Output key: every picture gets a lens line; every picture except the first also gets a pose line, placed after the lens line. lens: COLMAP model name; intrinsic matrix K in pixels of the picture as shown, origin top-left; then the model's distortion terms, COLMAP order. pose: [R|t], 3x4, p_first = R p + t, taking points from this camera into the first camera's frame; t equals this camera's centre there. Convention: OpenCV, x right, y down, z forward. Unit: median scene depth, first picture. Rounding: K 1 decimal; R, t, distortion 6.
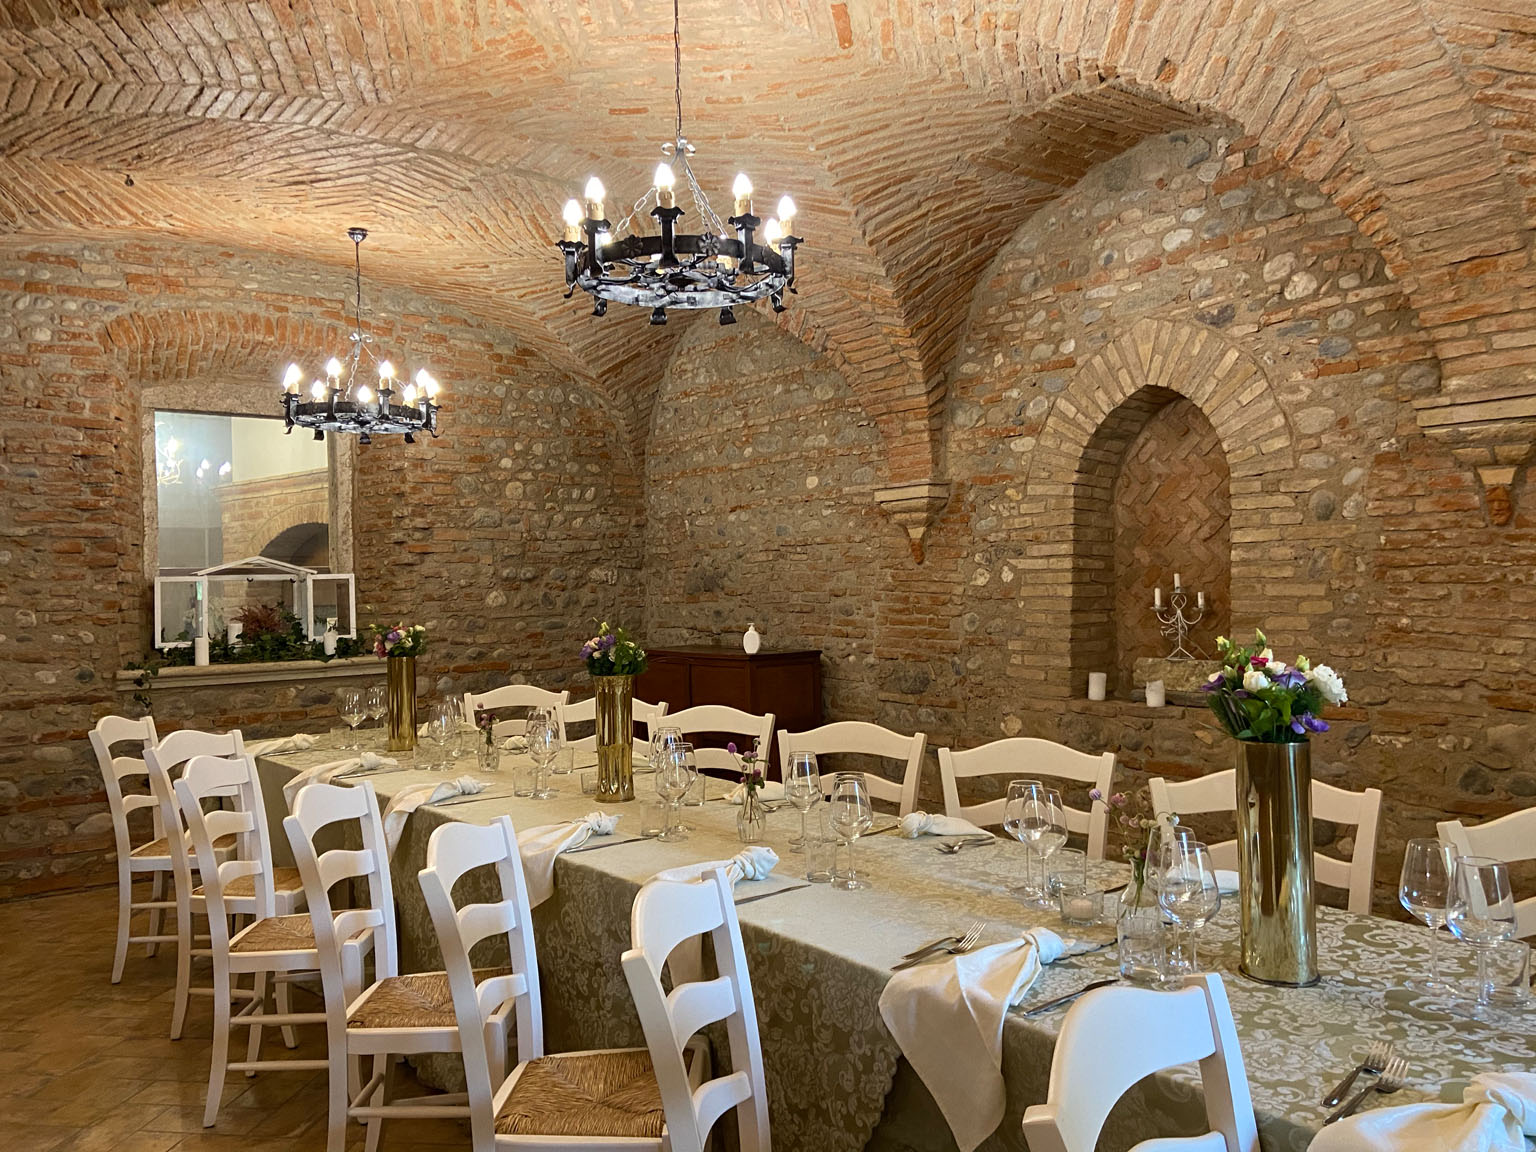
lens RADIAL K [[1148.3, 0, 769.2], [0, 1148.3, 563.6], [0, 0, 1]] dist [0.110556, -0.139222]
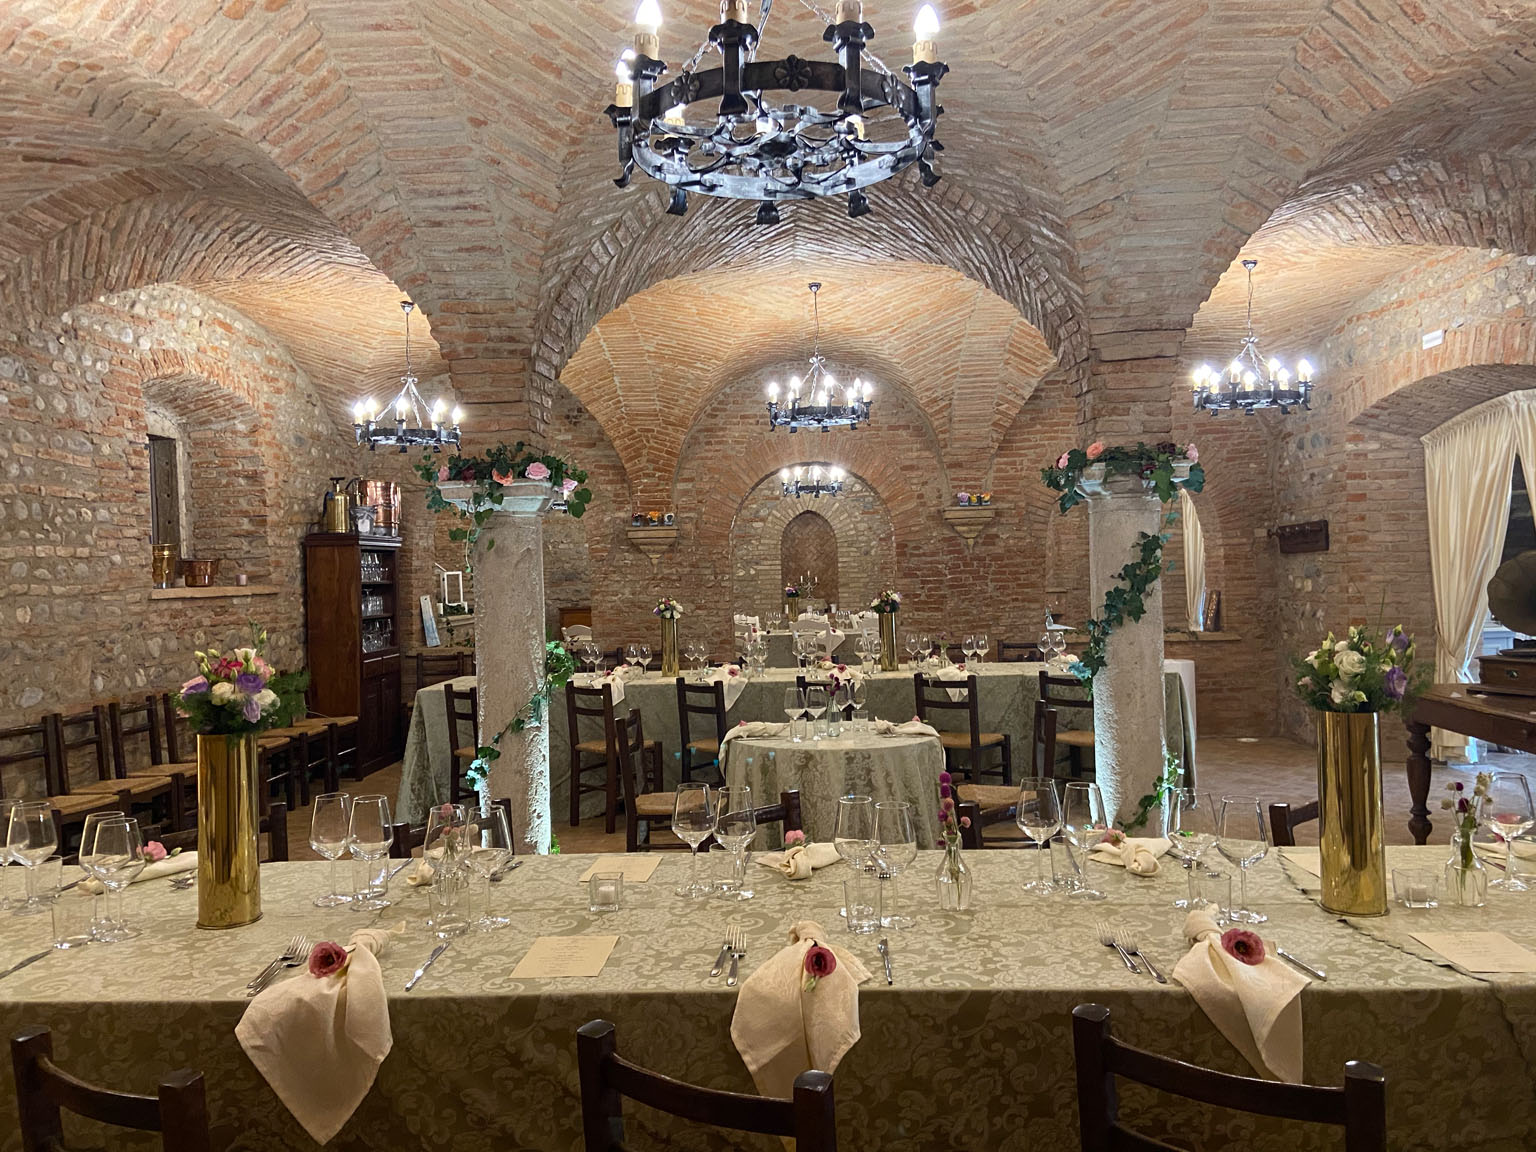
lens RADIAL K [[1148.3, 0, 769.2], [0, 1148.3, 563.6], [0, 0, 1]] dist [0.110556, -0.139222]
pose [[0.631528, 0.006266, 0.775328, -1.905718], [-0.001001, 0.999973, -0.007266, 0.011040], [-0.775352, 0.003813, 0.631517, -0.770828]]
